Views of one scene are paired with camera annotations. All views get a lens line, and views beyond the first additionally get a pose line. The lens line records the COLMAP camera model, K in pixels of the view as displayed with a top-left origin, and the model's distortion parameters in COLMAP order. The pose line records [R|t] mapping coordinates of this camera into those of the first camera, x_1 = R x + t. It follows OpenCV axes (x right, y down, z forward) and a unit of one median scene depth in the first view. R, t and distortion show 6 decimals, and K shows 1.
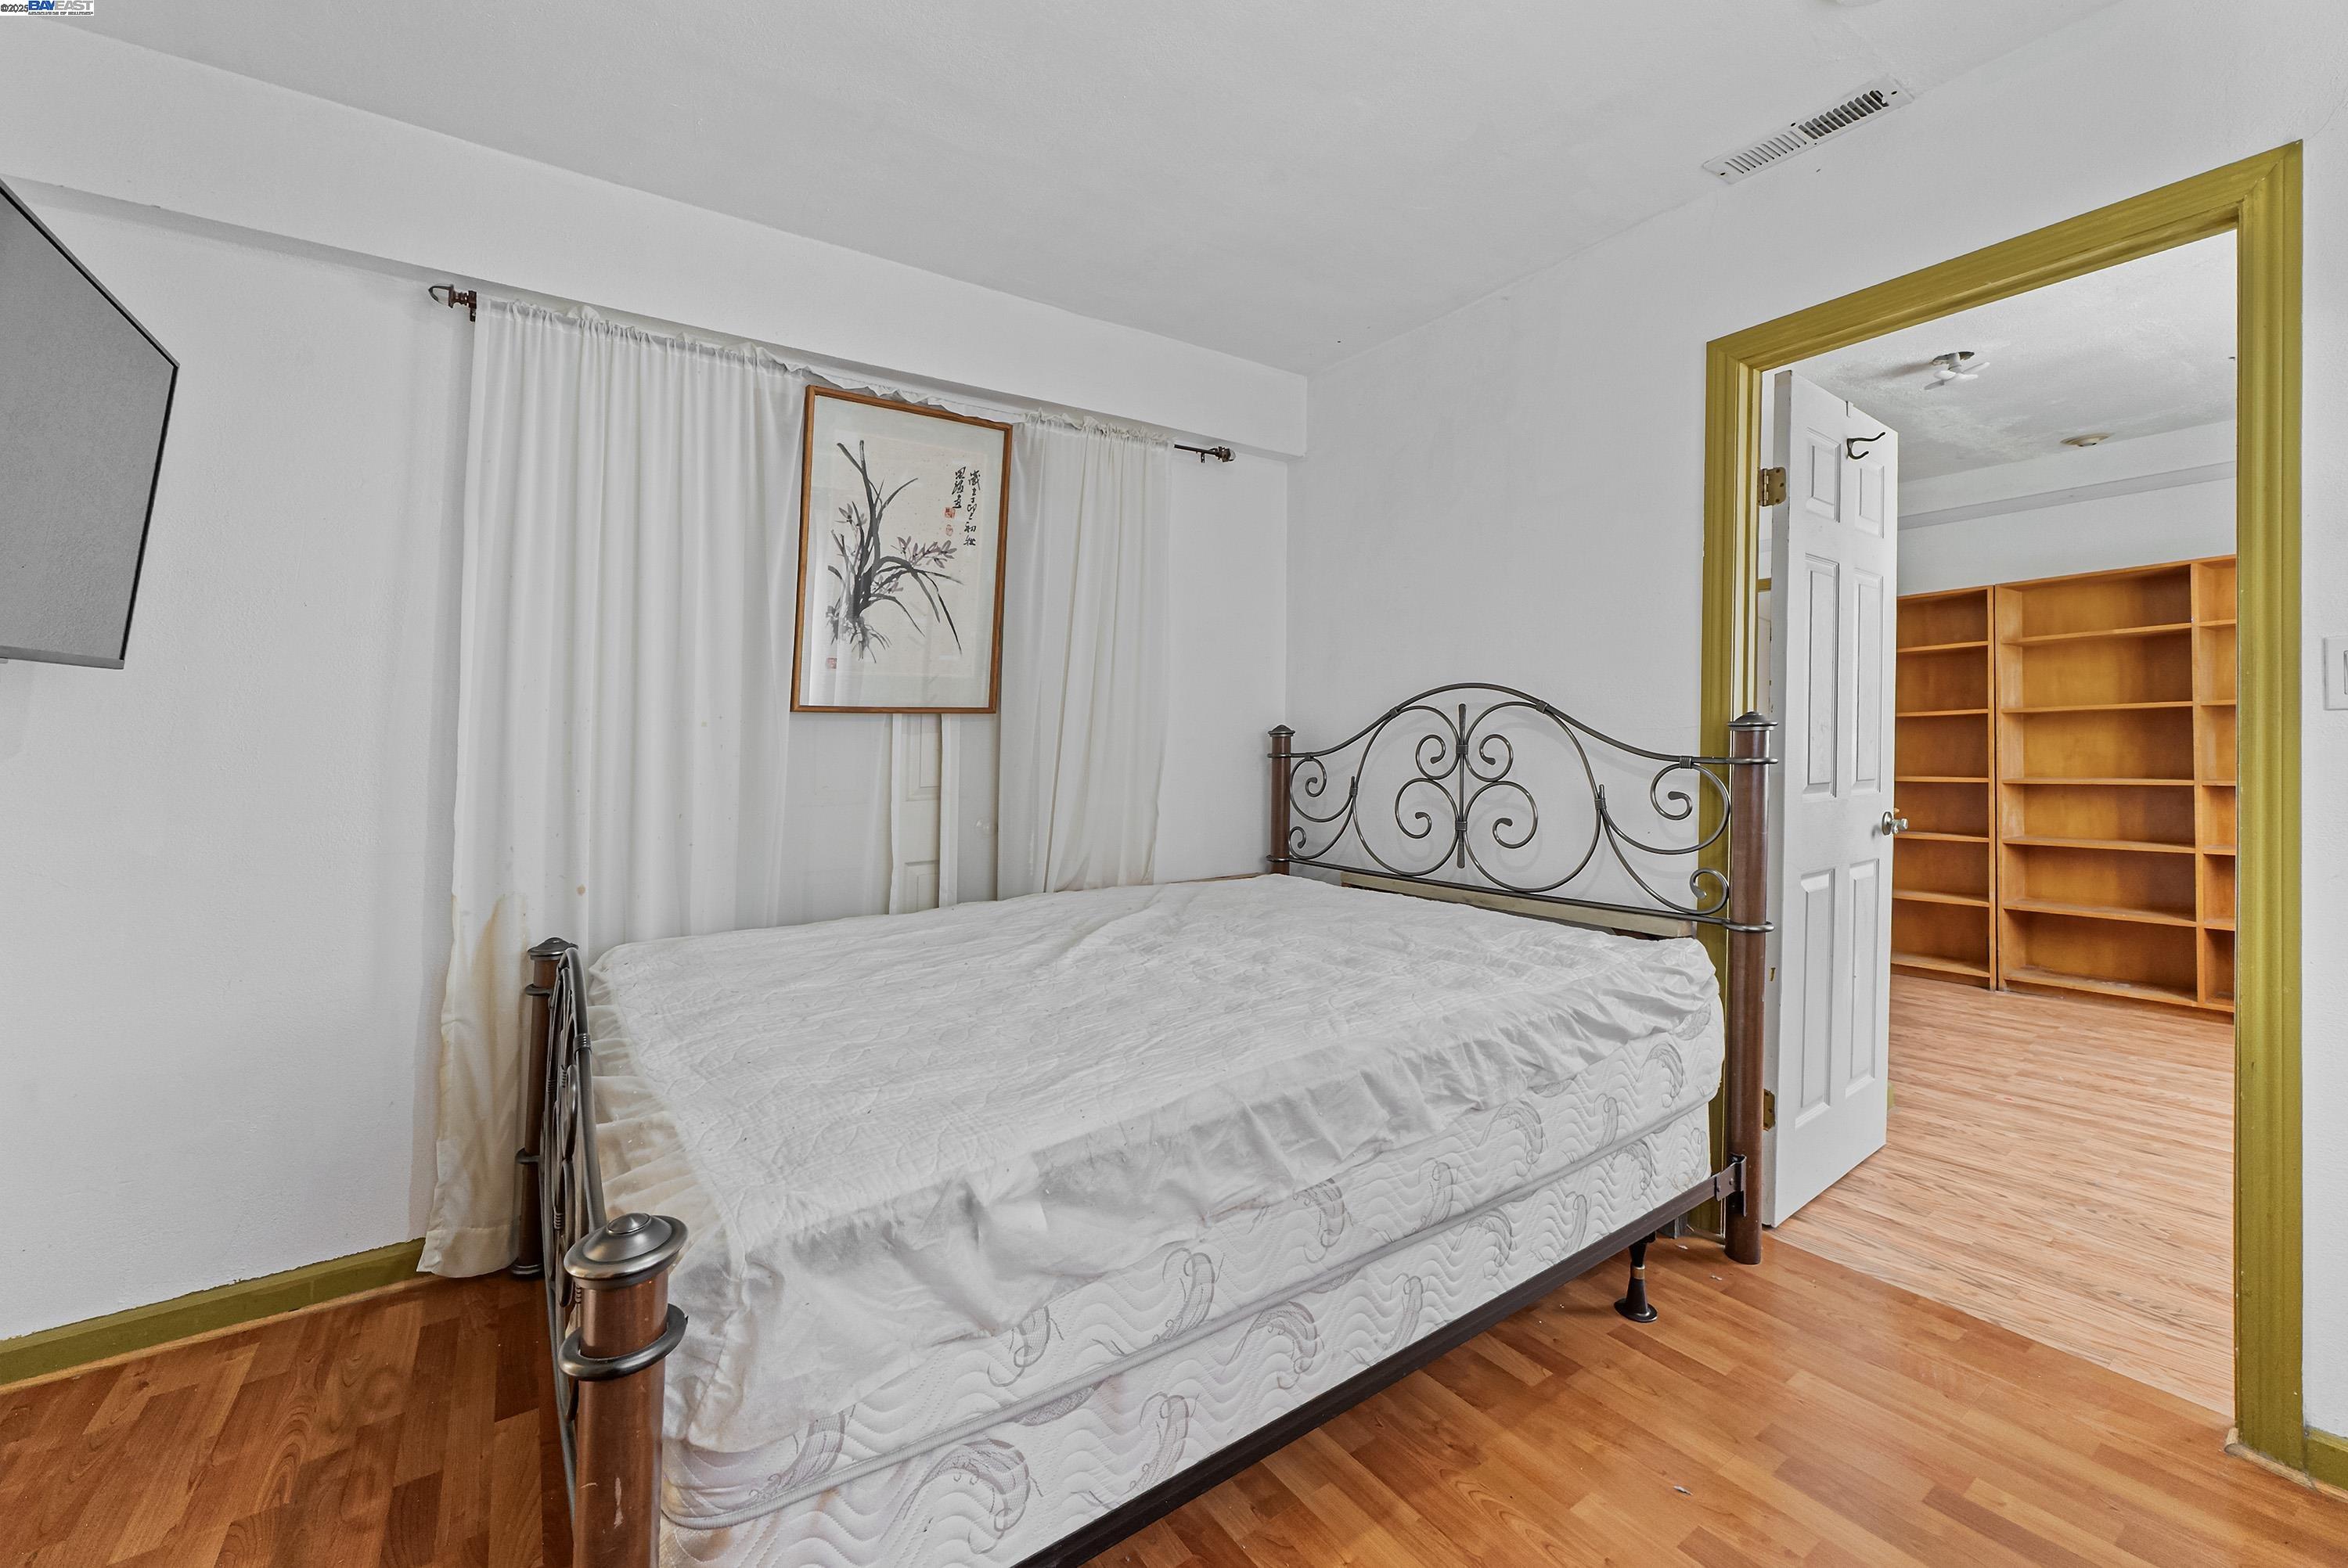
lens RADIAL K [[937.3, 0, 1187.0], [0, 937.3, 733.9], [0, 0, 1]] dist [-0.001458, -0.000102]
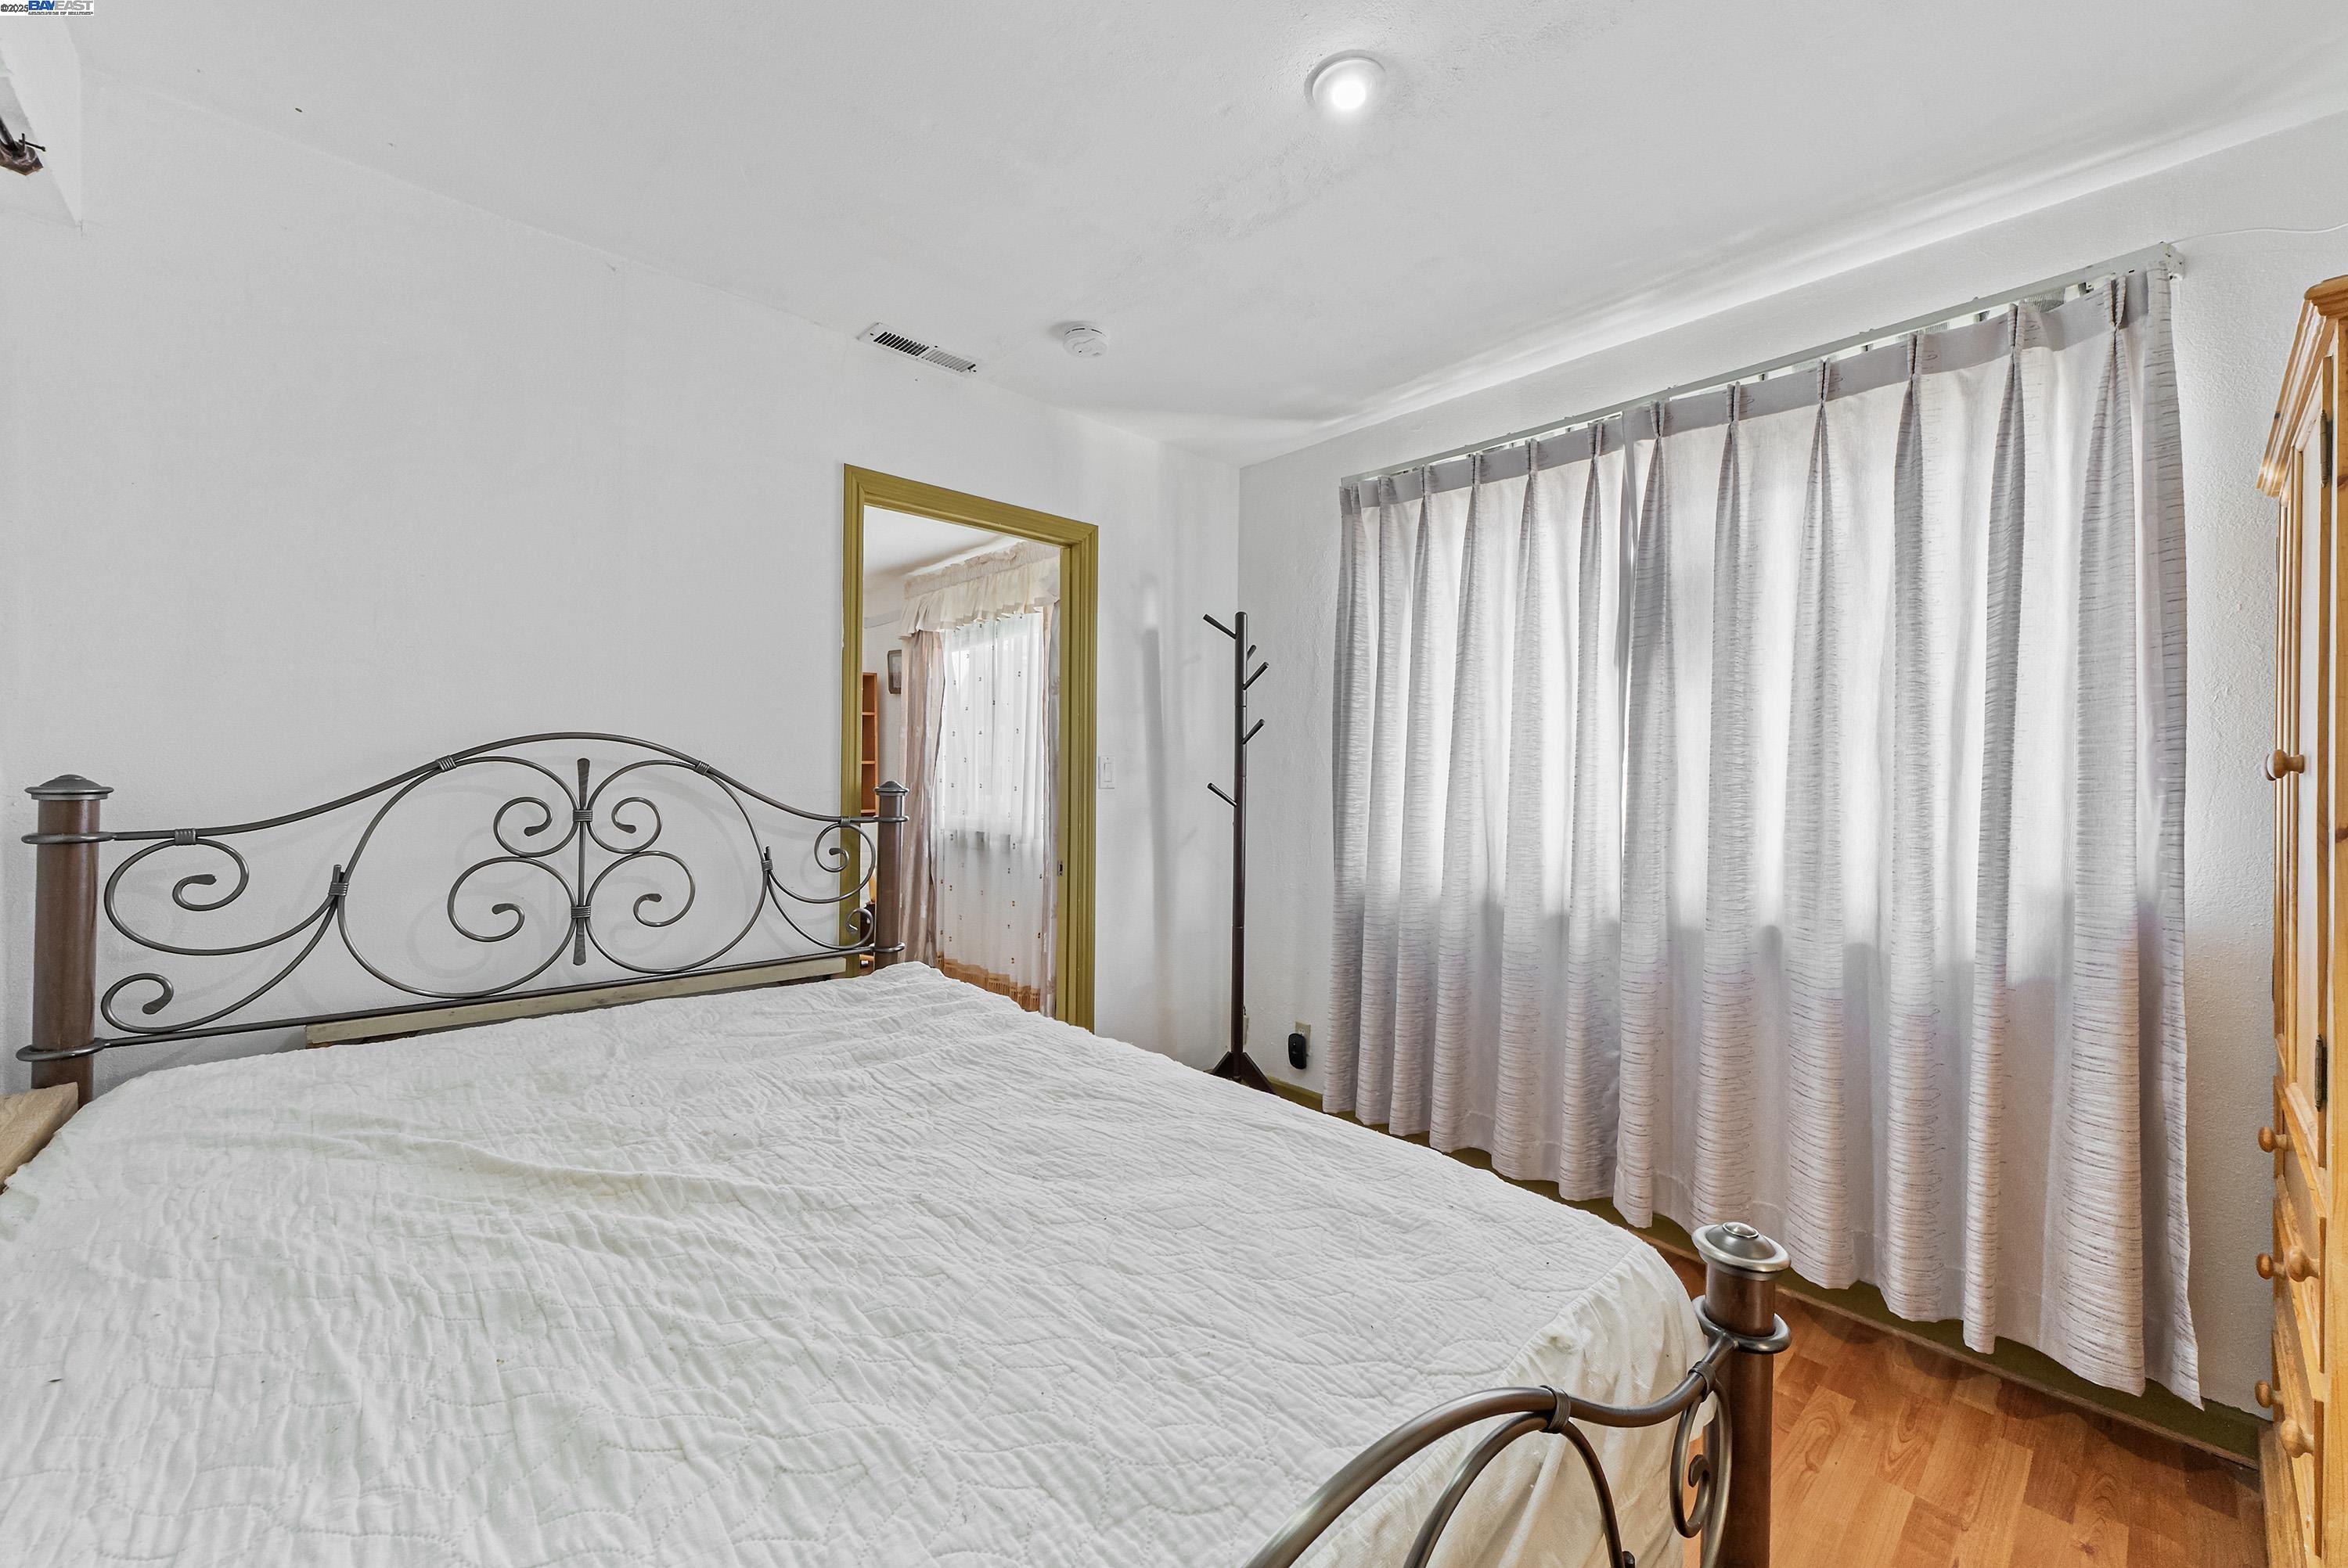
lens RADIAL K [[926.2, 0, 1174.0], [0, 926.2, 784.0], [0, 0, 1]] dist [0.000259, -0.000012]
pose [[-0.117327, 0.000253, 0.993093, -0.536606], [-0.017173, 0.999850, -0.002284, -0.016982], [-0.992945, -0.017323, -0.117305, 0.585424]]
